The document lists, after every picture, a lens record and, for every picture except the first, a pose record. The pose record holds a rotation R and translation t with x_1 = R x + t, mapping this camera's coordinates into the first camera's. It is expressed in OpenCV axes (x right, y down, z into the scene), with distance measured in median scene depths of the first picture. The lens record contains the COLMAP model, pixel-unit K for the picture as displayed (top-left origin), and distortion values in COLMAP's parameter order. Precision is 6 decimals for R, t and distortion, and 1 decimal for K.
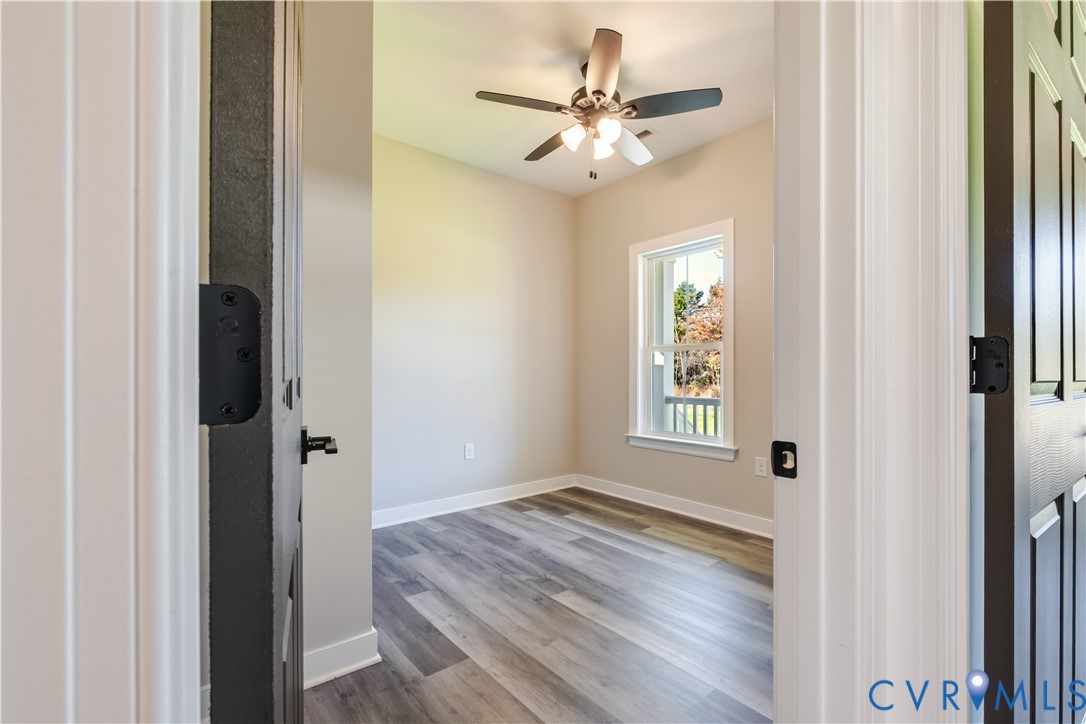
lens RADIAL K [[479.5, 0, 540.8], [0, 479.5, 368.0], [0, 0, 1]] dist [0.006520, -0.005049]
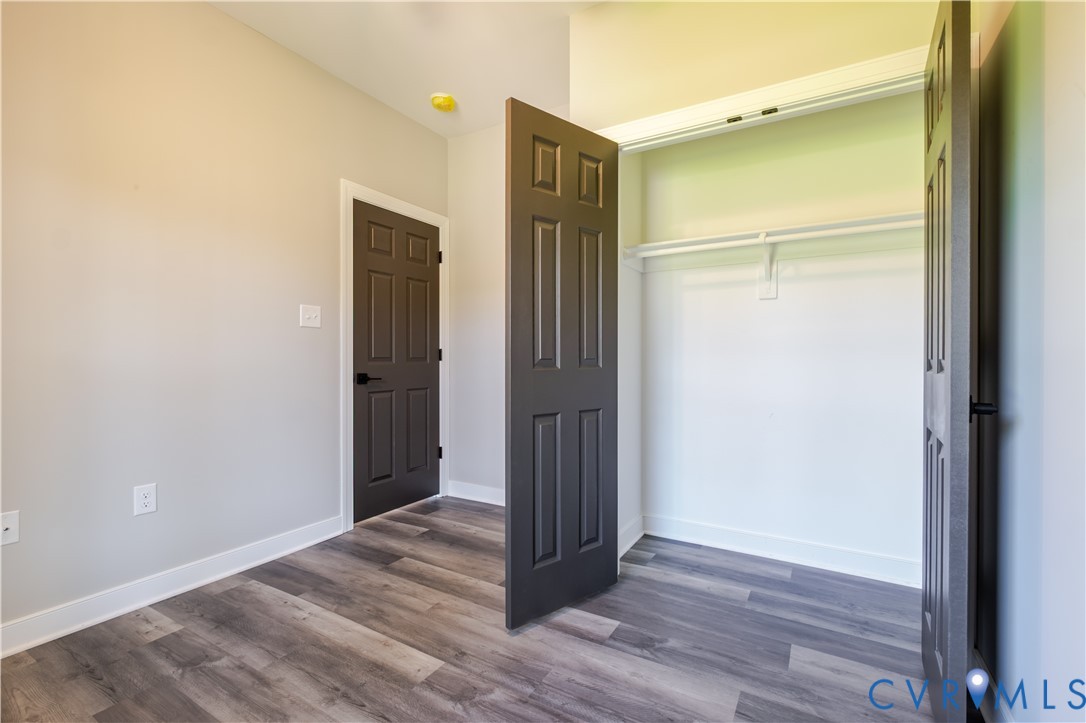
lens RADIAL K [[479.5, 0, 546.6], [0, 479.5, 361.5], [0, 0, 1]] dist [0.006520, -0.005049]
pose [[-0.937494, 0.002331, -0.347995, 0.120093], [0.002719, 0.999996, -0.000627, 0.023282], [0.347992, -0.001534, -0.937496, 1.637847]]
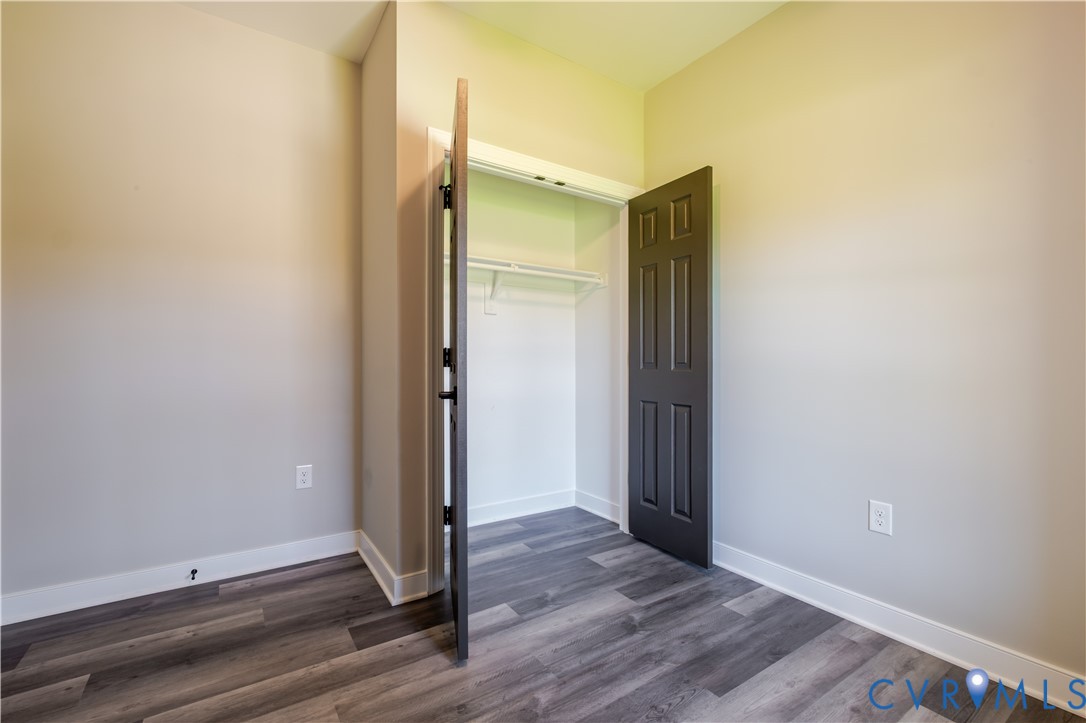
lens RADIAL K [[479.5, 0, 554.0], [0, 479.5, 361.4], [0, 0, 1]] dist [0.006520, -0.005049]
pose [[-0.084361, 0.003506, -0.996429, 0.585957], [0.009805, 0.999948, 0.002688, 0.013621], [0.996387, -0.009544, -0.084391, 1.105804]]
